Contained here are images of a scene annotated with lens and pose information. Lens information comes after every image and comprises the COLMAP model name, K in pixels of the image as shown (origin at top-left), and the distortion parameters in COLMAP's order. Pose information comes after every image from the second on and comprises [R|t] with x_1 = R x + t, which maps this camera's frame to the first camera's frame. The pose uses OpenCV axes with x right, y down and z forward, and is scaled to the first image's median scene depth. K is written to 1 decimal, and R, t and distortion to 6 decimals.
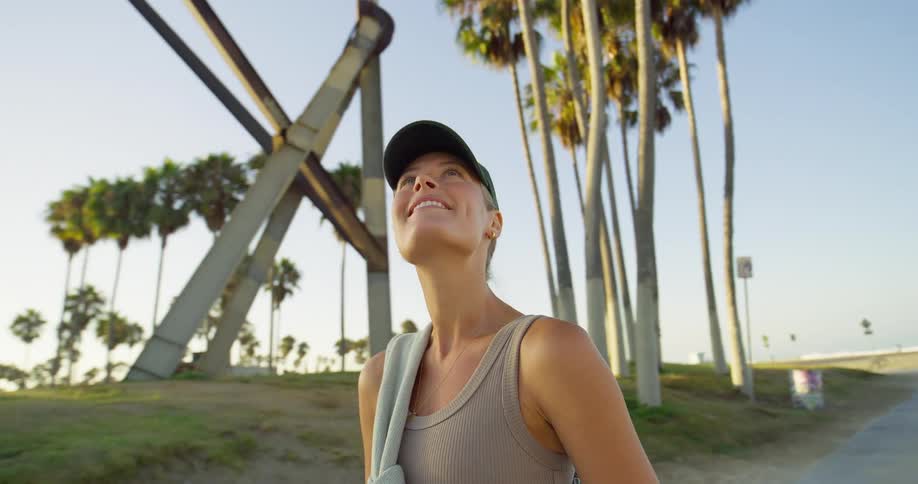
lens RADIAL K [[524.7, 0, 460.9], [0, 524.7, 245.9], [0, 0, 1]] dist [-0.031565, 0.007168]
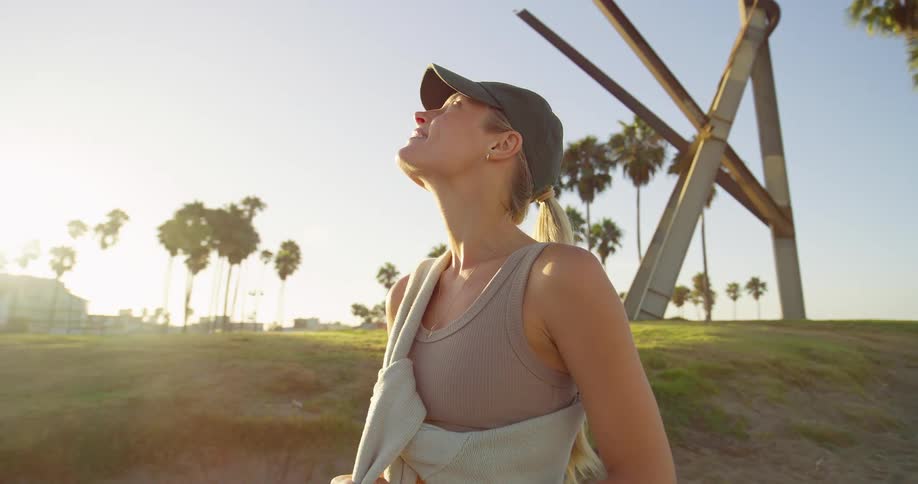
lens RADIAL K [[524.7, 0, 466.2], [0, 524.7, 243.1], [0, 0, 1]] dist [-0.031565, 0.007168]
pose [[0.898791, -0.012522, -0.438199, -0.116940], [0.050317, 0.995932, 0.074745, -0.024282], [0.435481, -0.089229, 0.895765, -0.141623]]
